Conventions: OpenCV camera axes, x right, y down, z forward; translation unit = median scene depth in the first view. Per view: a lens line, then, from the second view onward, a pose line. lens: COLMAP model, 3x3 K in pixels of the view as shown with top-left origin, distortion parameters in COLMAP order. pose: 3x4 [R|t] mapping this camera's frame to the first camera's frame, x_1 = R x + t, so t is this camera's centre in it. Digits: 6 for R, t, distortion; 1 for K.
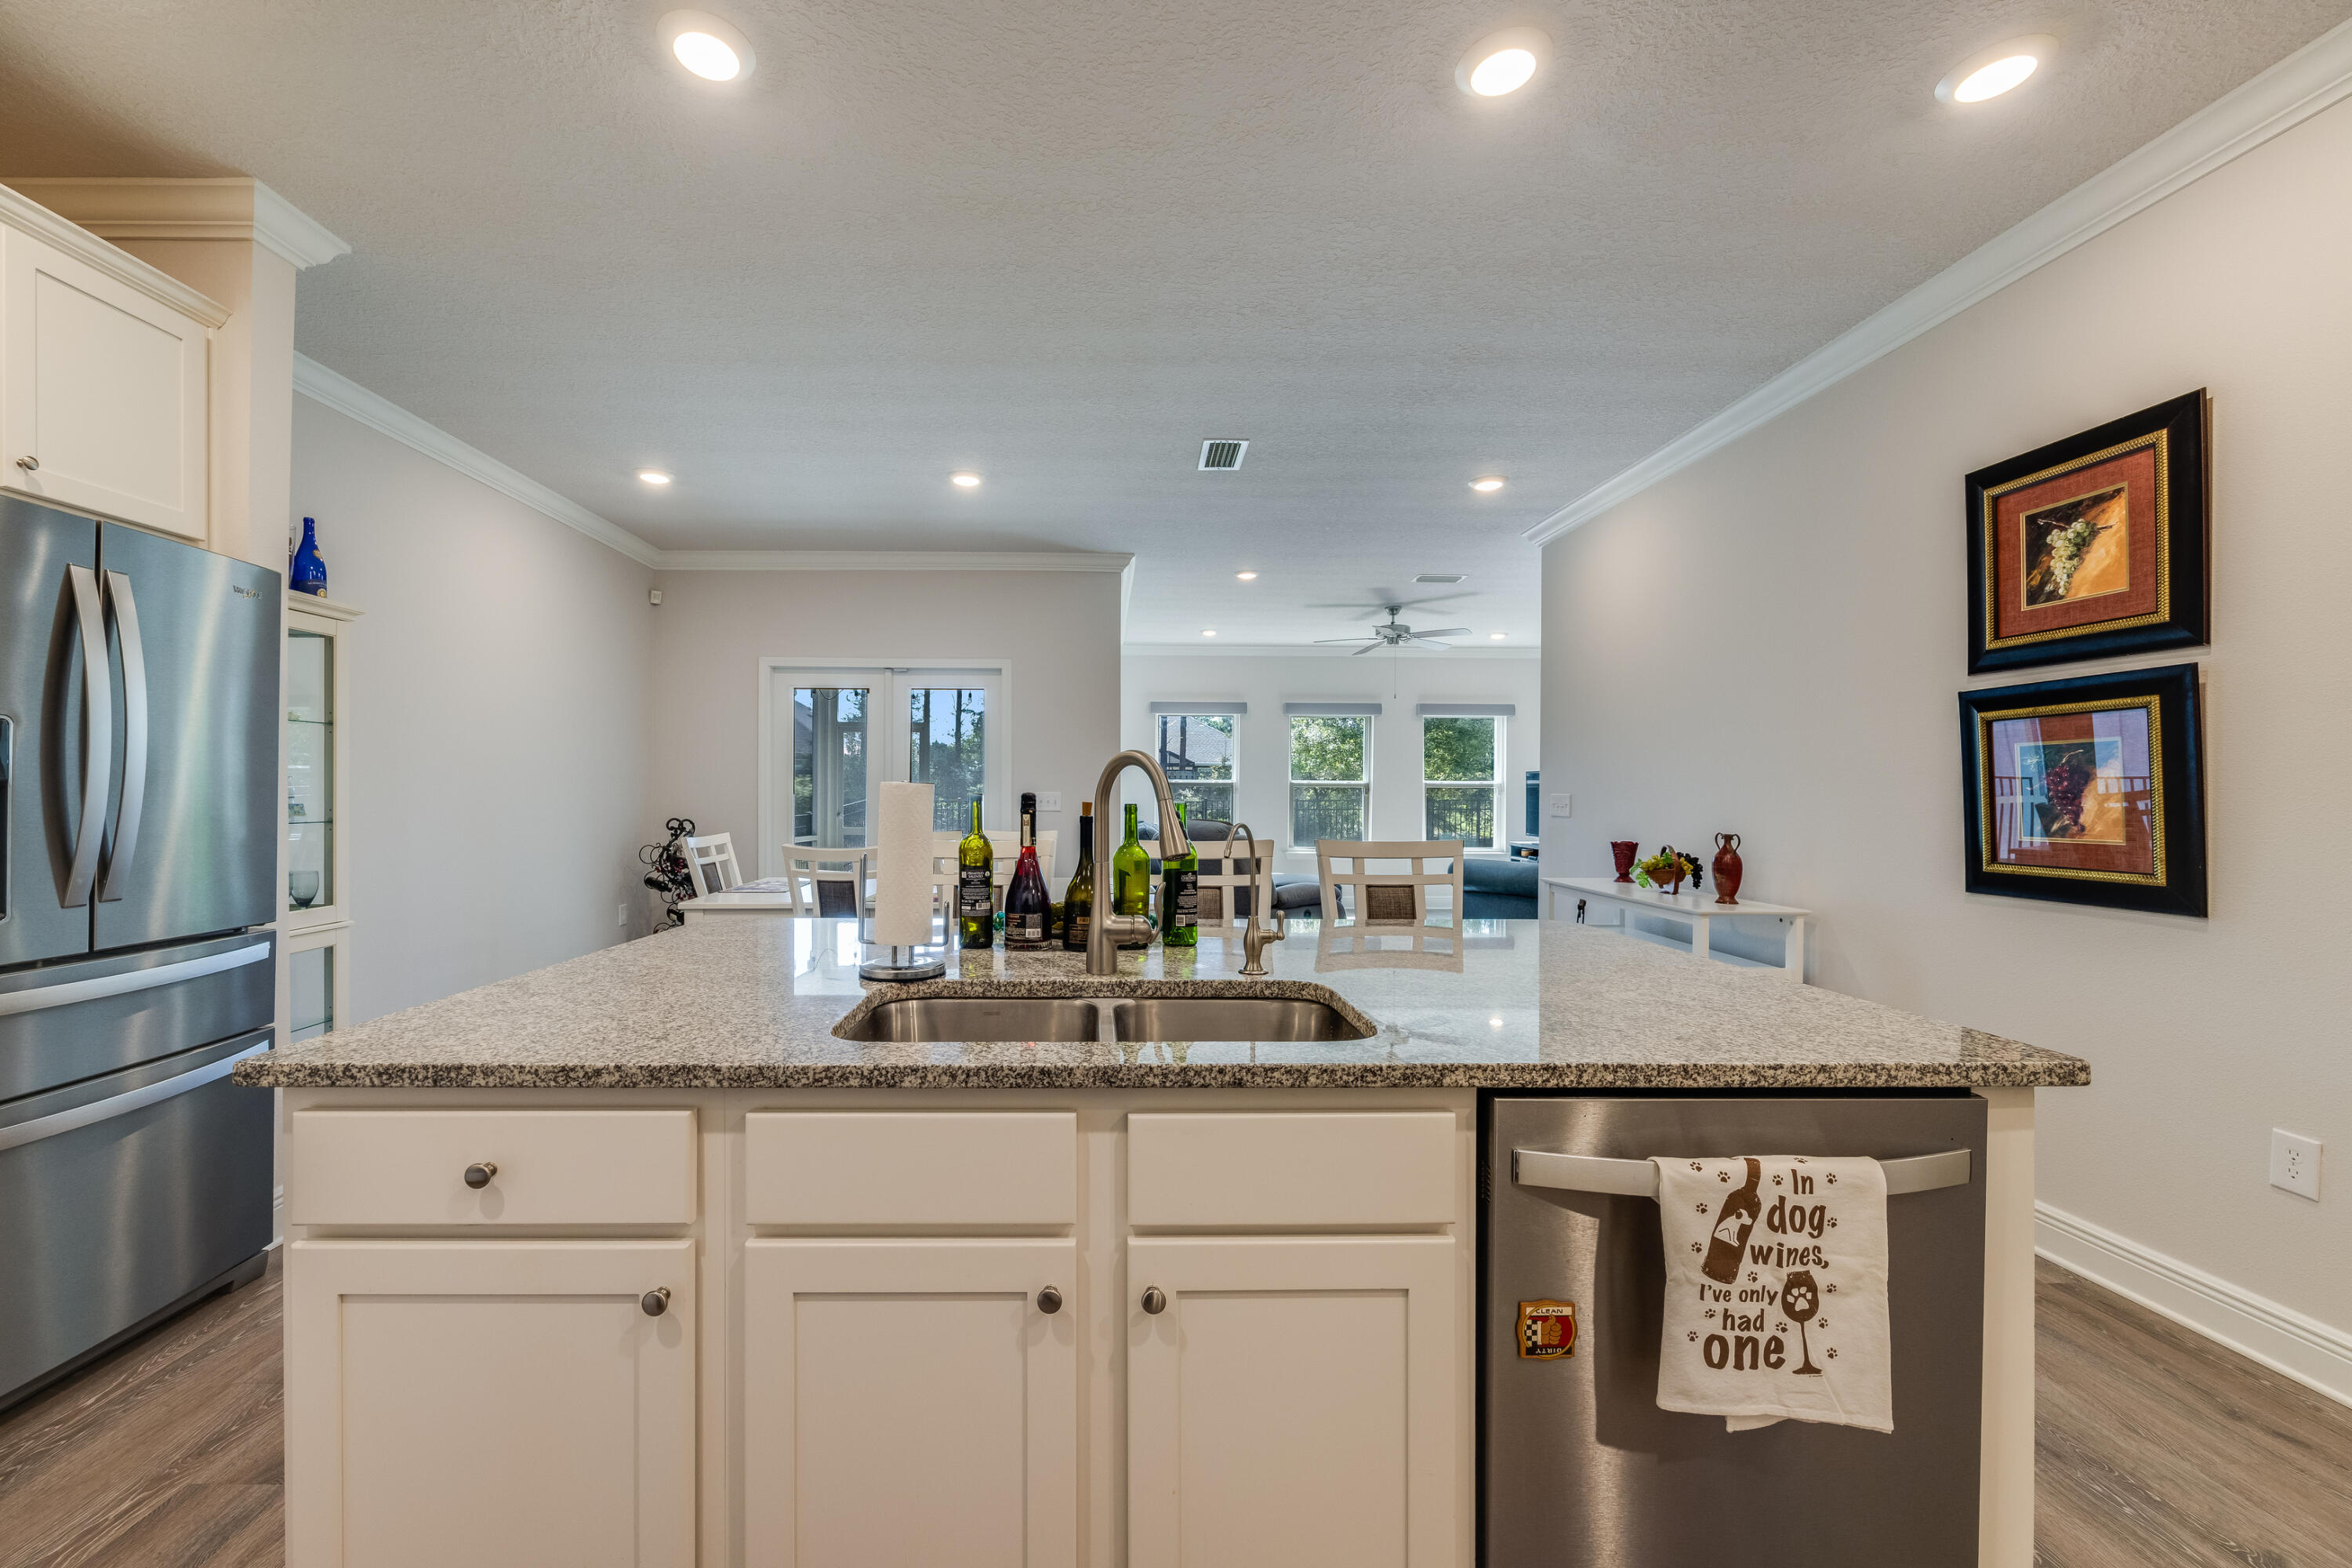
lens RADIAL K [[923.5, 0, 1107.7], [0, 923.5, 794.1], [0, 0, 1]] dist [-0.004503, 0.000316]
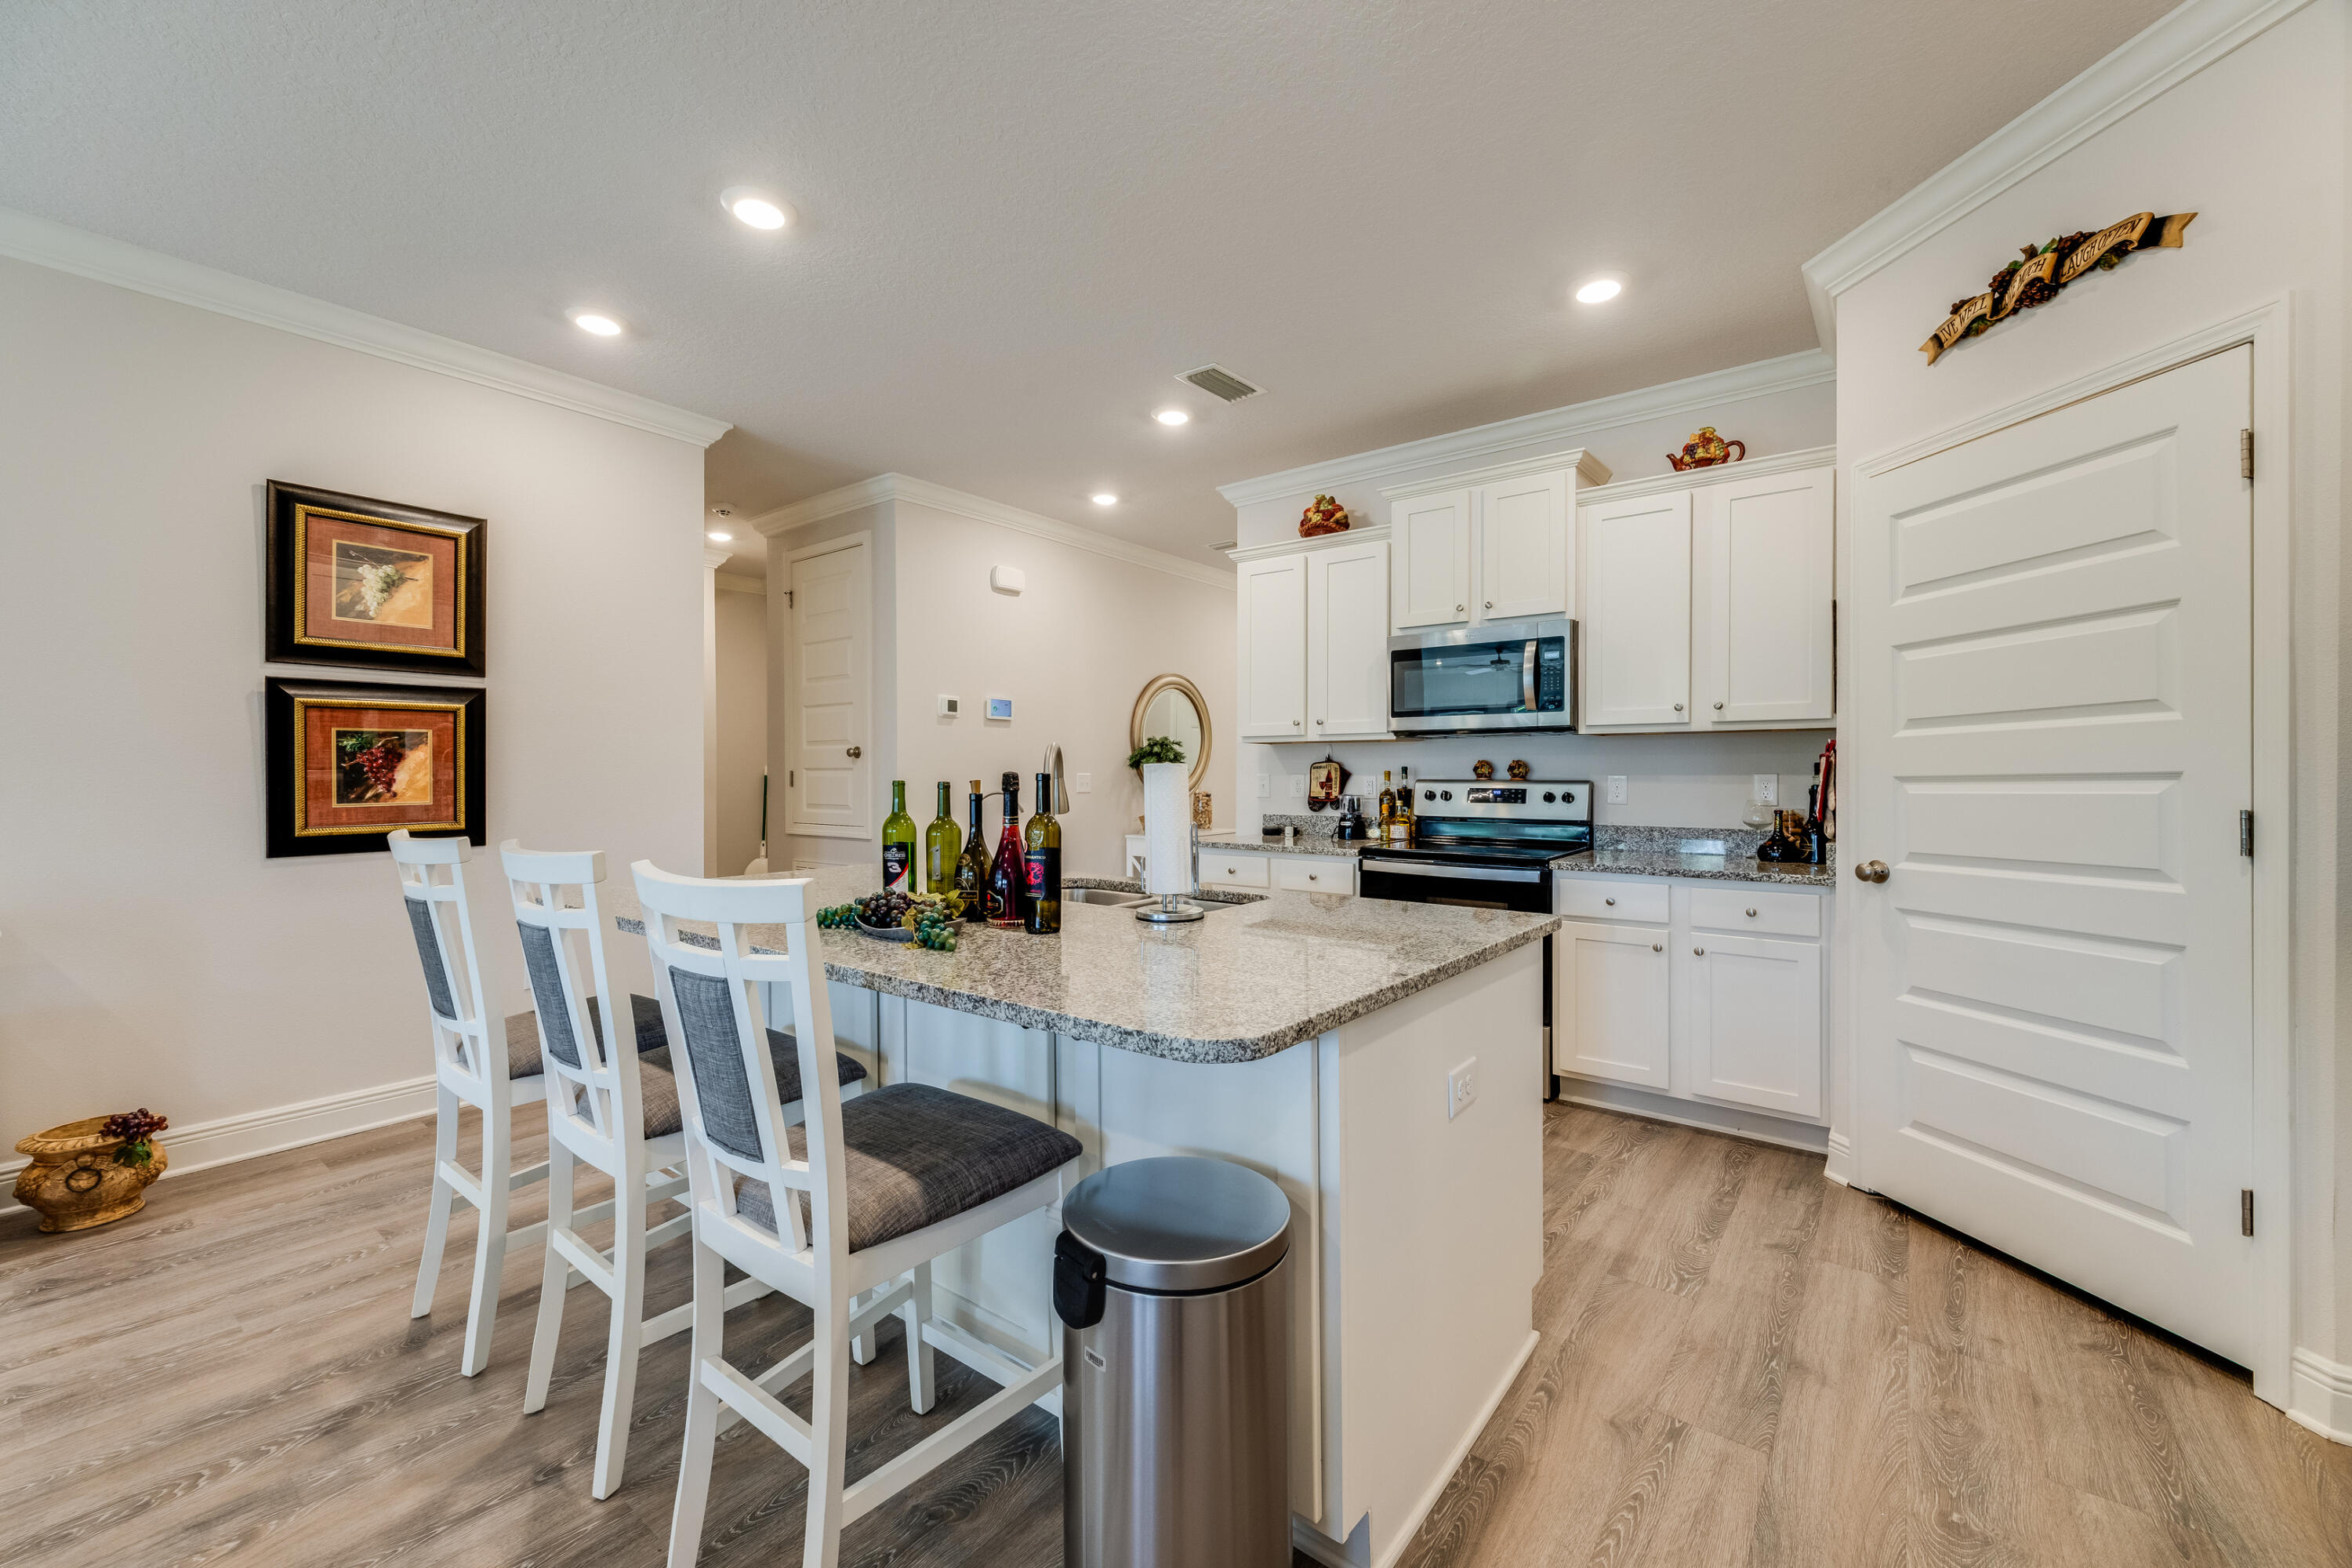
lens RADIAL K [[931.5, 0, 1187.5], [0, 931.5, 773.3], [0, 0, 1]] dist [0.022668, -0.002060]
pose [[-0.785854, -0.005149, 0.618390, -0.722169], [-0.002540, 0.999984, 0.005098, -0.004402], [-0.618407, 0.002435, -0.785855, 1.385340]]
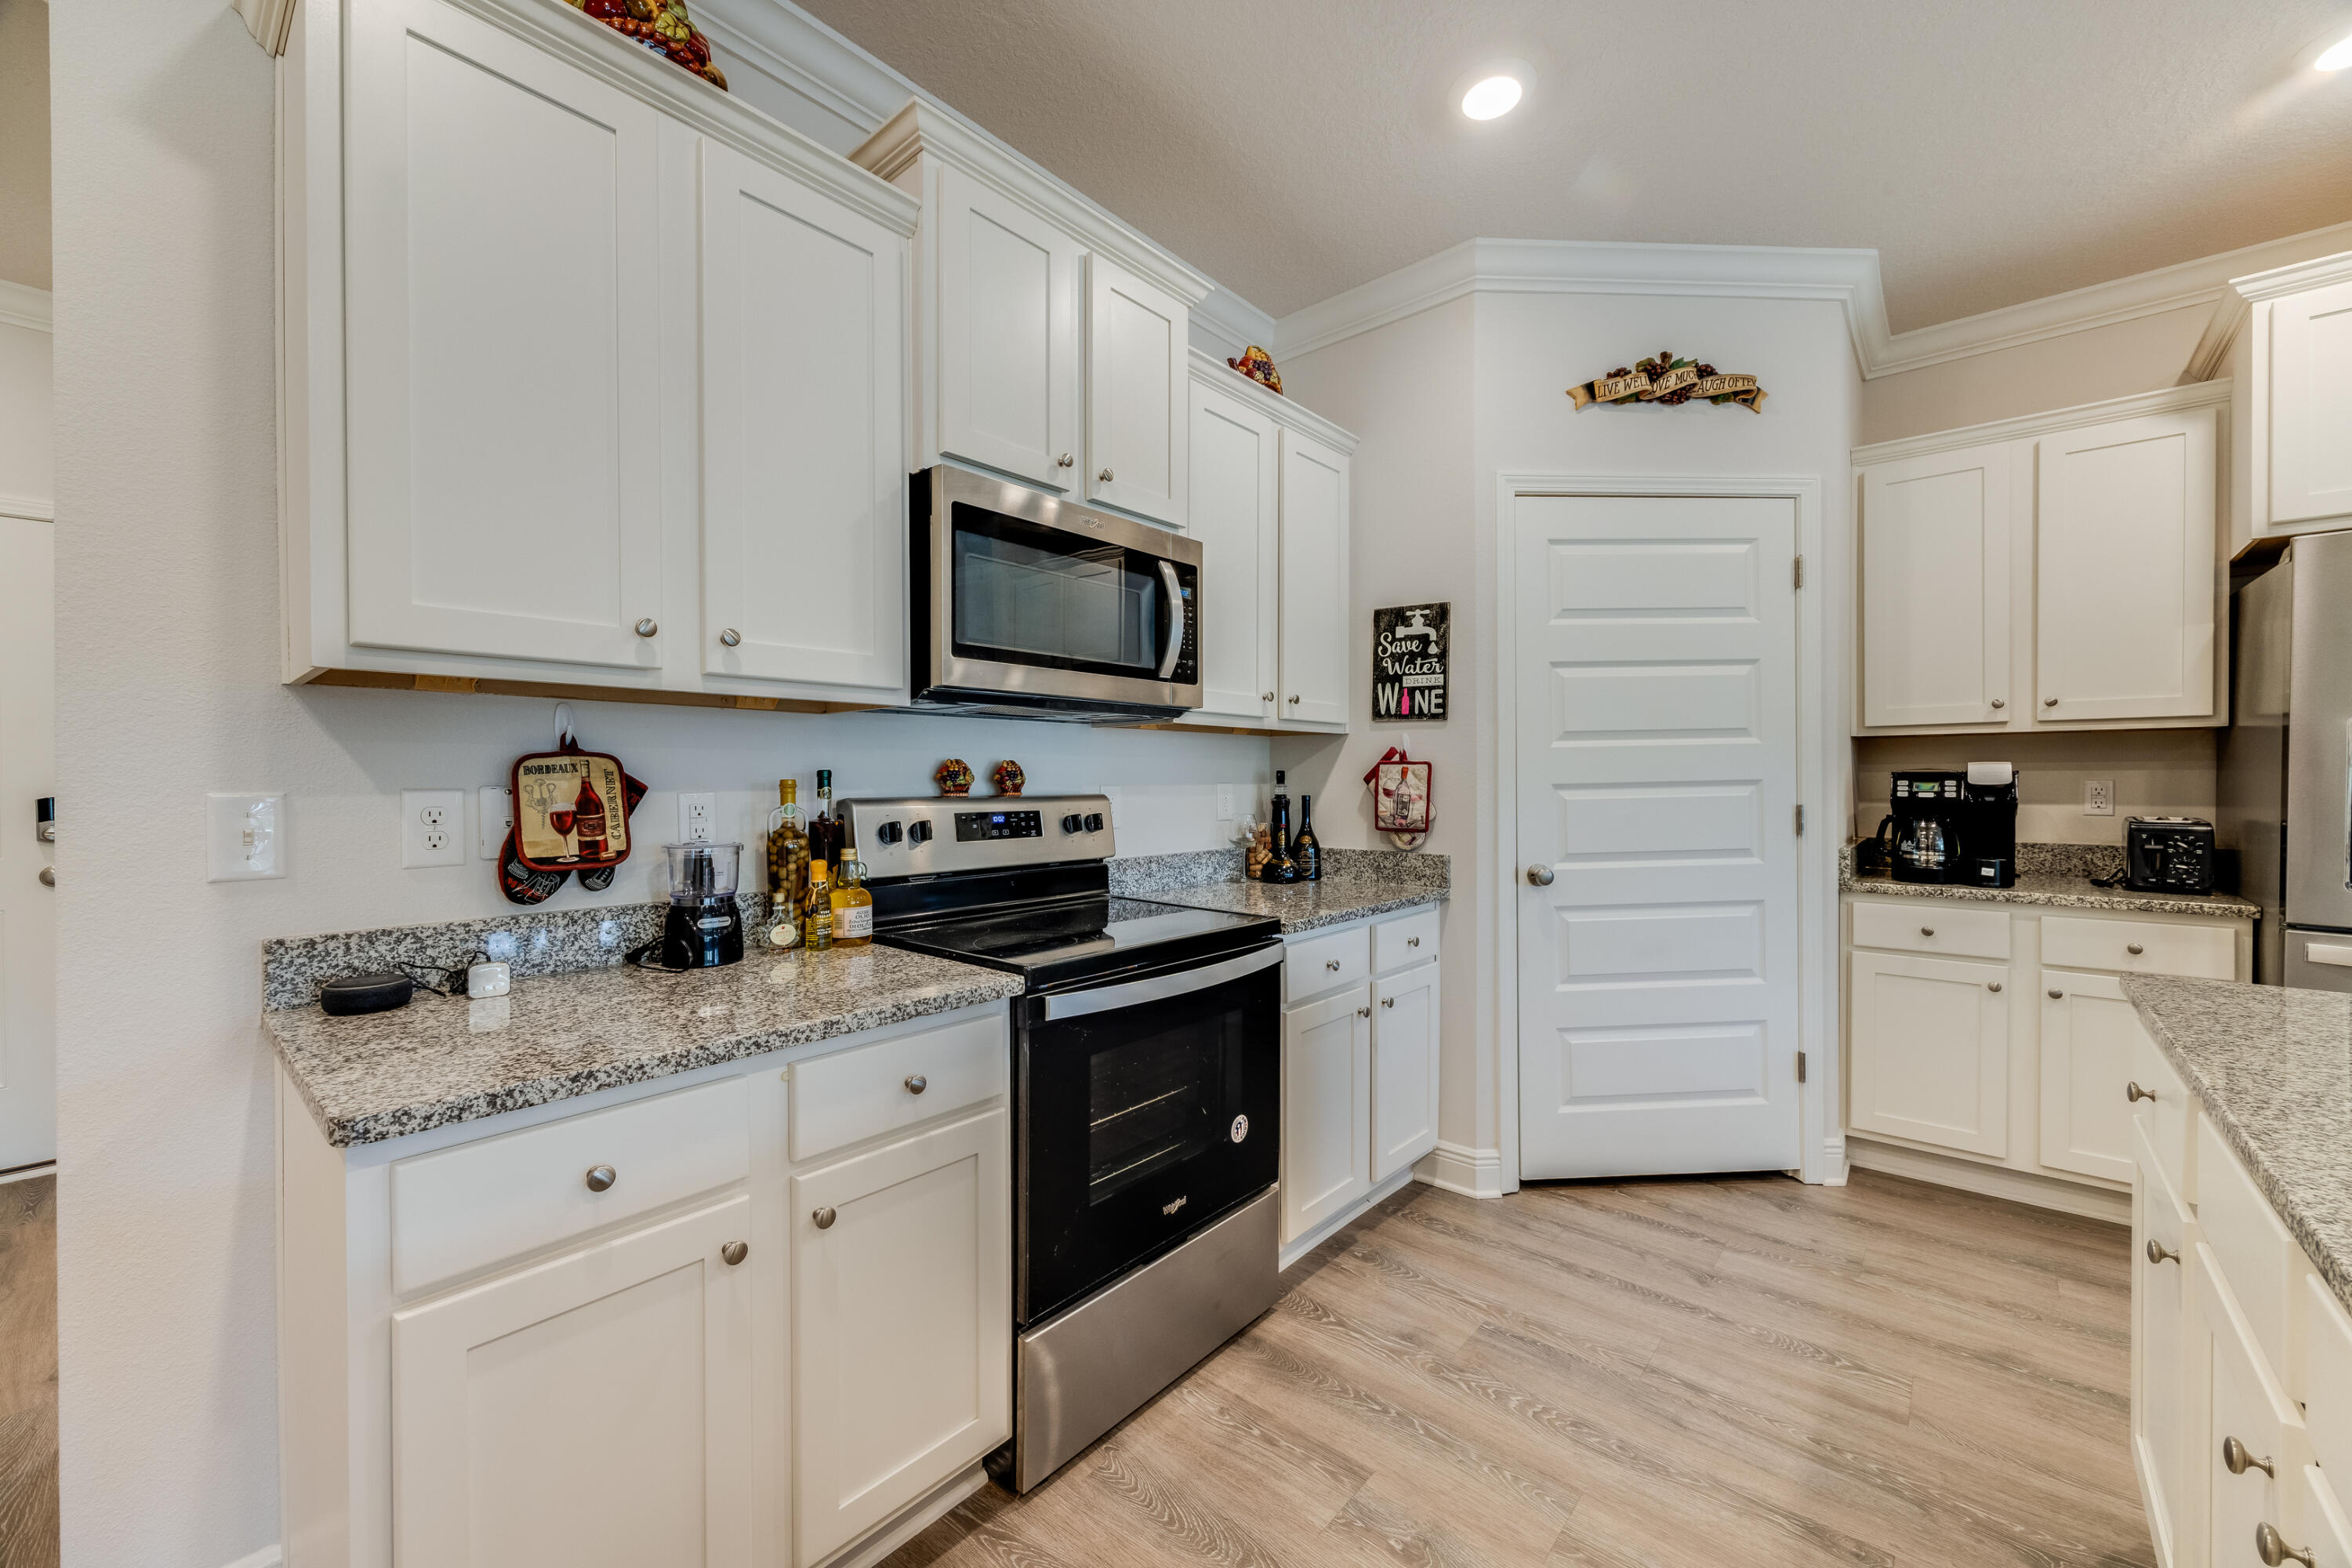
lens RADIAL K [[922.4, 0, 1160.5], [0, 922.4, 785.2], [0, 0, 1]] dist [-0.000265, -0.001507]
pose [[-0.676791, 0.002102, -0.736172, 0.494189], [-0.002678, 0.999982, 0.005318, -0.000946], [0.736170, 0.005571, -0.676773, 0.403501]]
